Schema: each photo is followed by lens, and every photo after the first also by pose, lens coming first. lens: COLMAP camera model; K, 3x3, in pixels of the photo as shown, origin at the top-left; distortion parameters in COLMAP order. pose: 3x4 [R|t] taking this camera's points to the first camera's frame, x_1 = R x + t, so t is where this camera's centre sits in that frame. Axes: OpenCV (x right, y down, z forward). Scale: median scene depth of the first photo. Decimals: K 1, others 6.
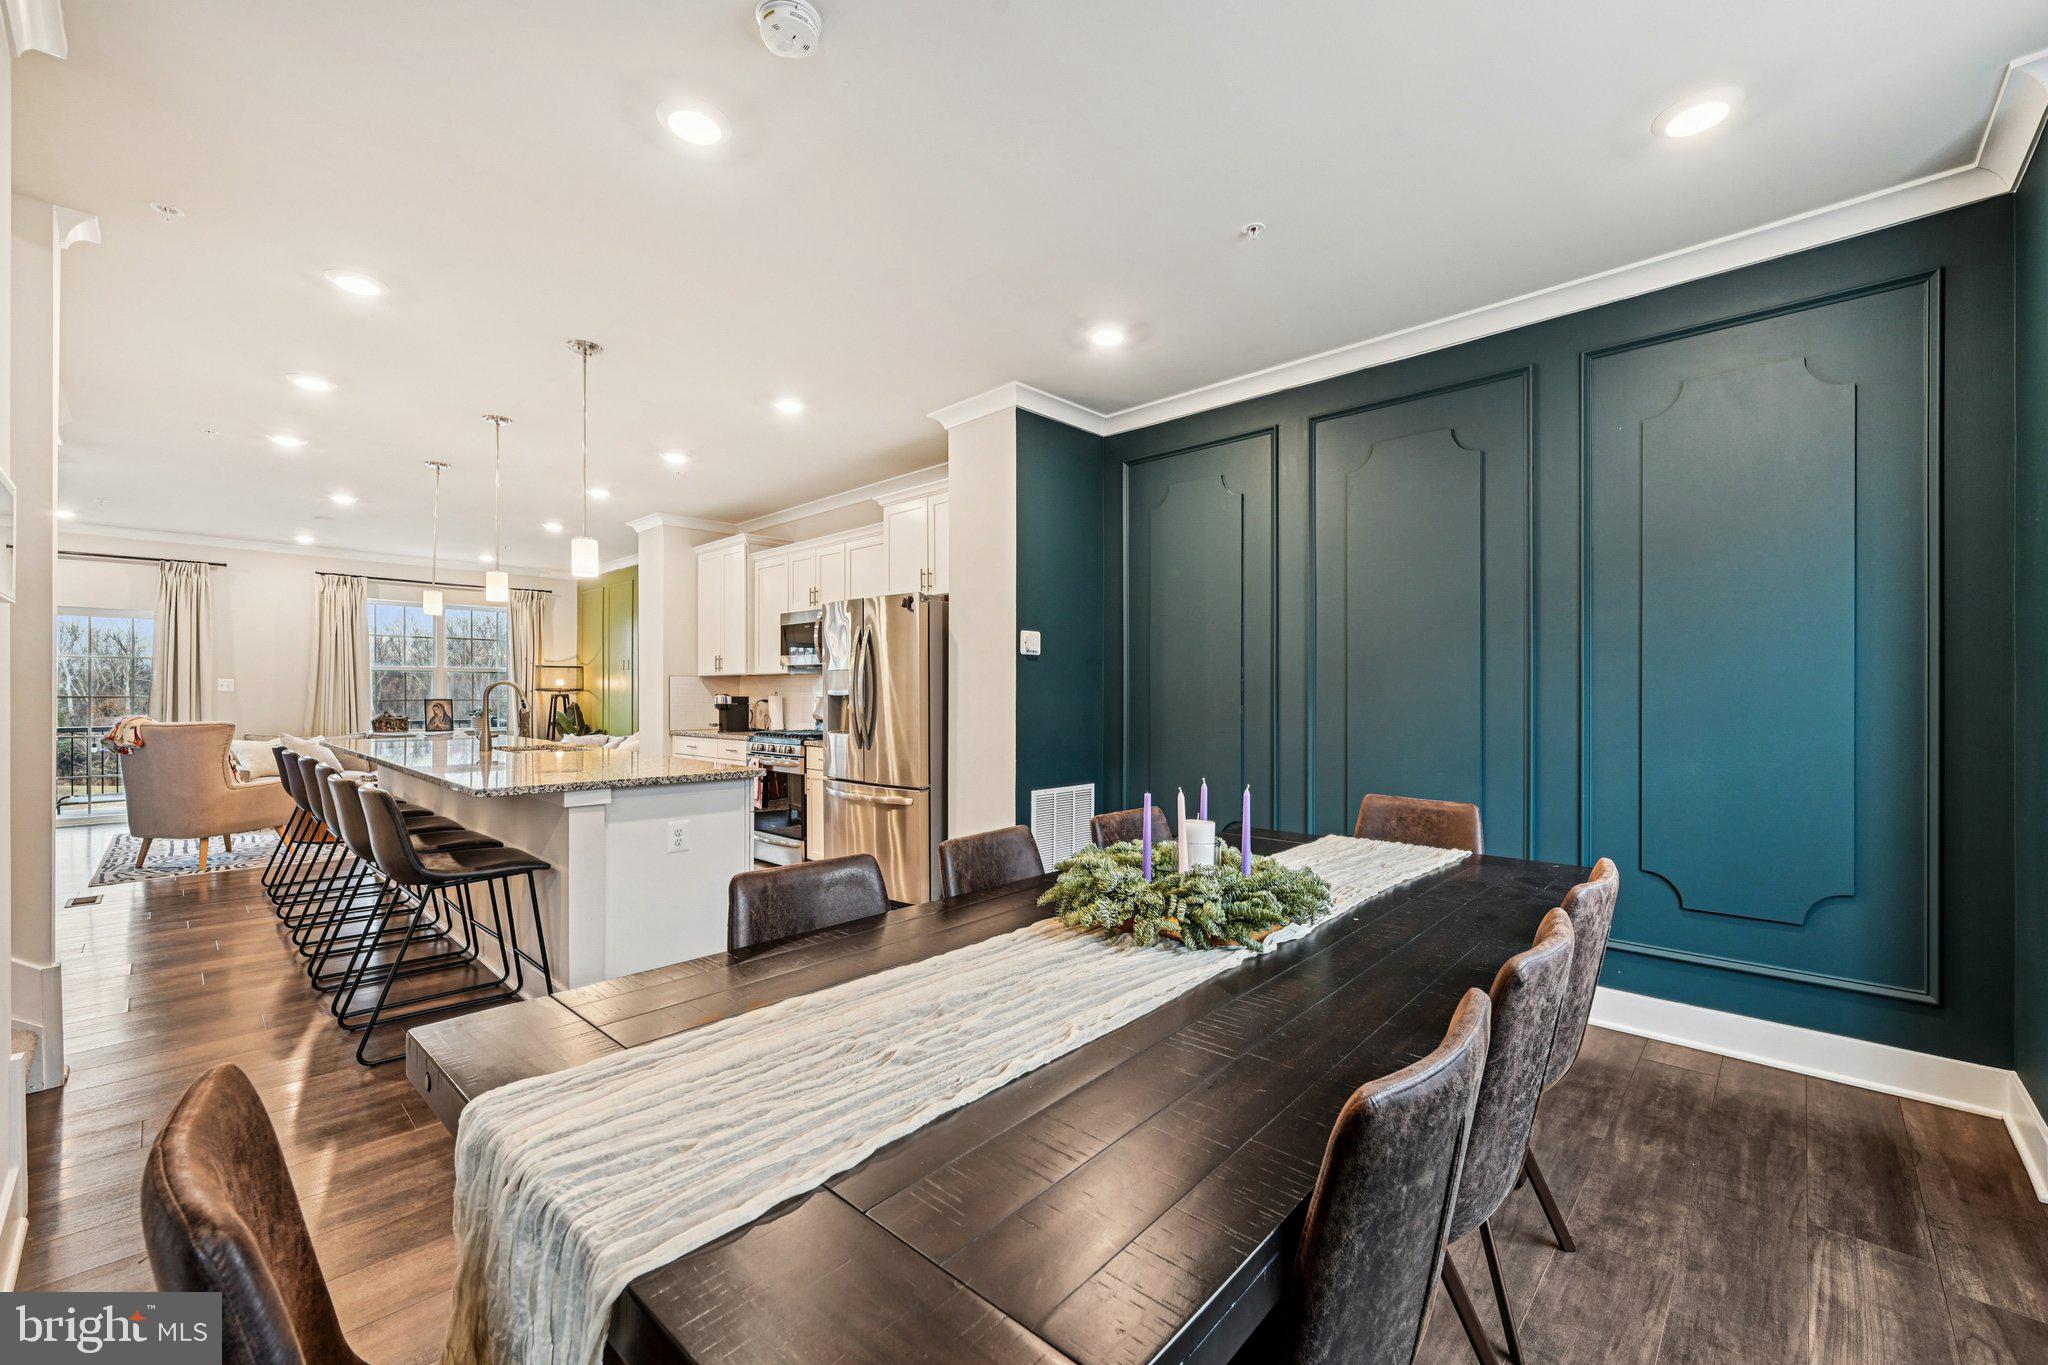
lens RADIAL K [[832.2, 0, 1031.5], [0, 832.2, 689.0], [0, 0, 1]] dist [0.001220, 0.000208]
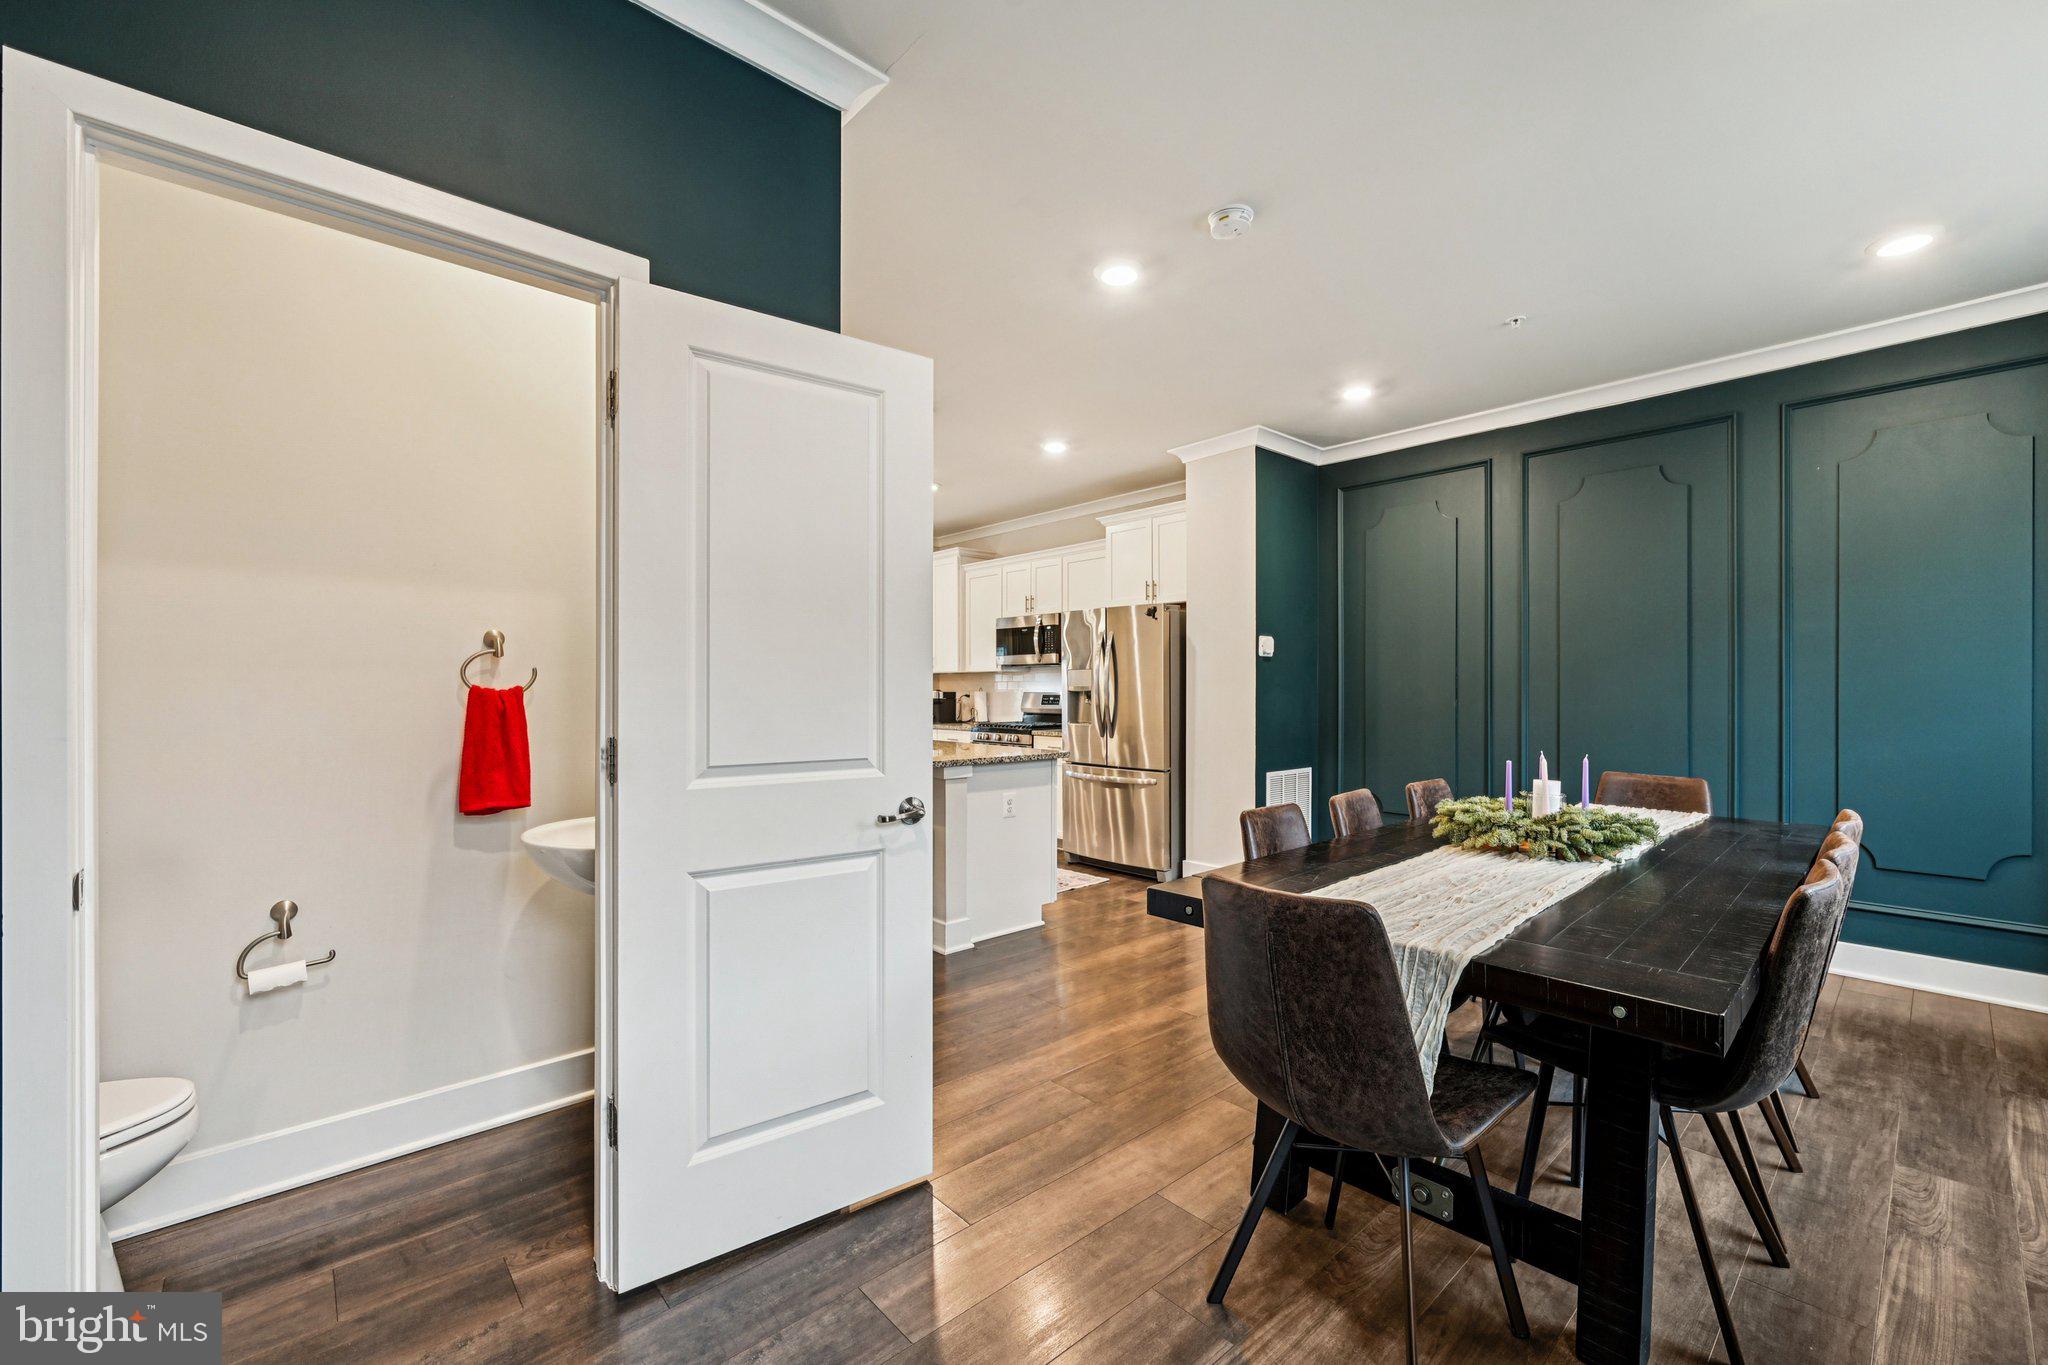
lens RADIAL K [[832.2, 0, 1062.4], [0, 832.2, 683.8], [0, 0, 1]] dist [0.001220, 0.000208]
pose [[0.997585, -0.002030, -0.069426, -0.279192], [0.002115, 0.999997, 0.001139, -0.005789], [0.069423, -0.001283, 0.997586, -0.256639]]
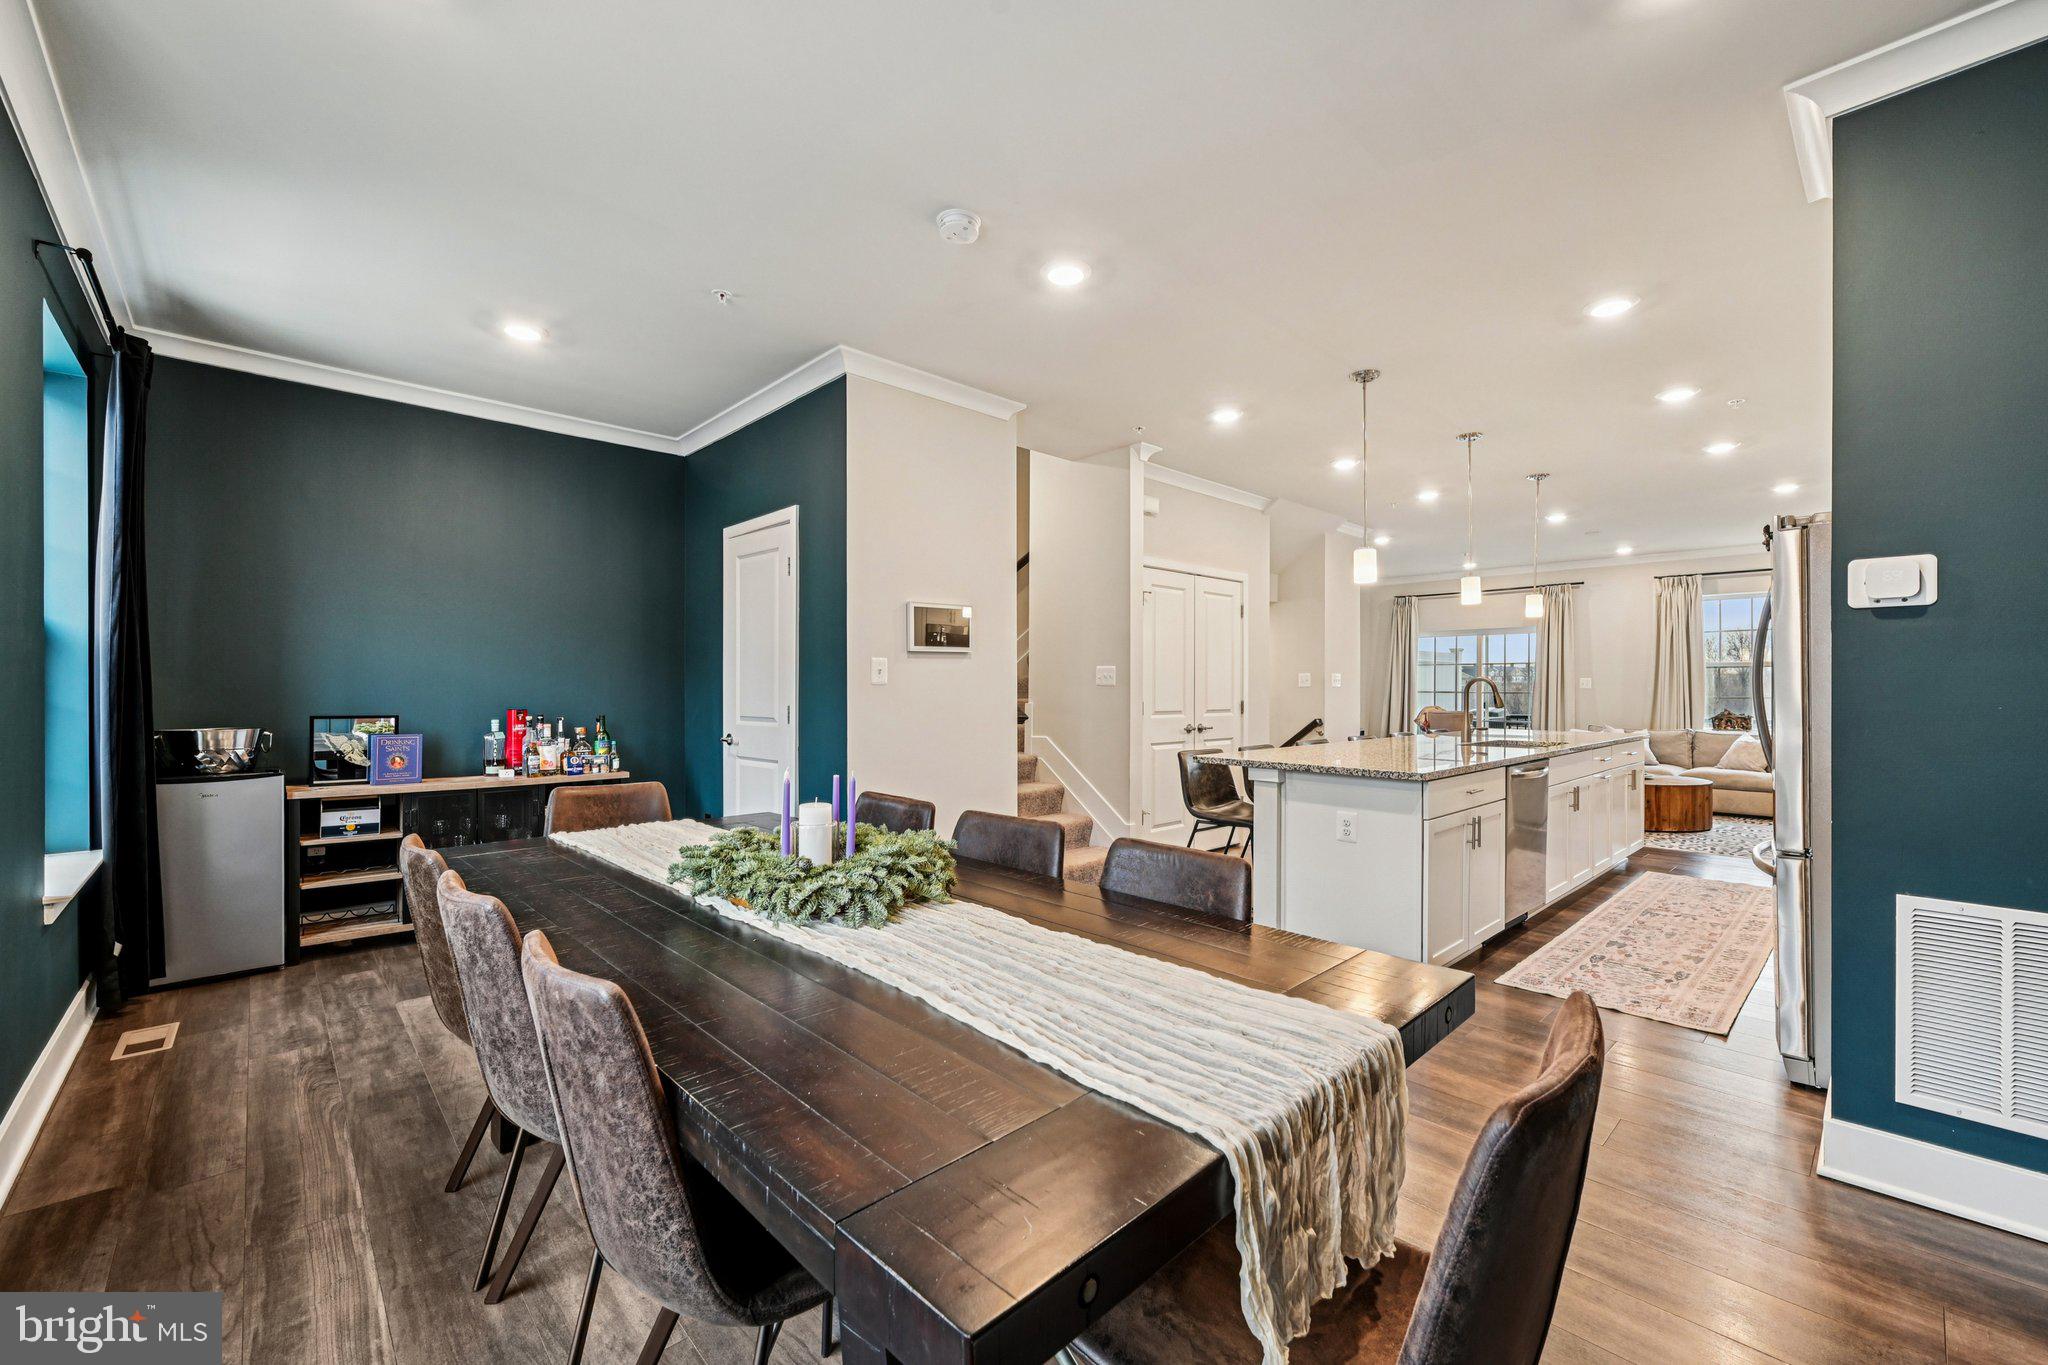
lens RADIAL K [[832.2, 0, 1038.2], [0, 832.2, 689.0], [0, 0, 1]] dist [0.001220, 0.000208]
pose [[-0.066017, -0.001453, -0.997817, 0.684839], [0.003370, 0.999993, -0.001679, 0.006700], [0.997813, -0.003473, -0.066012, 0.740490]]
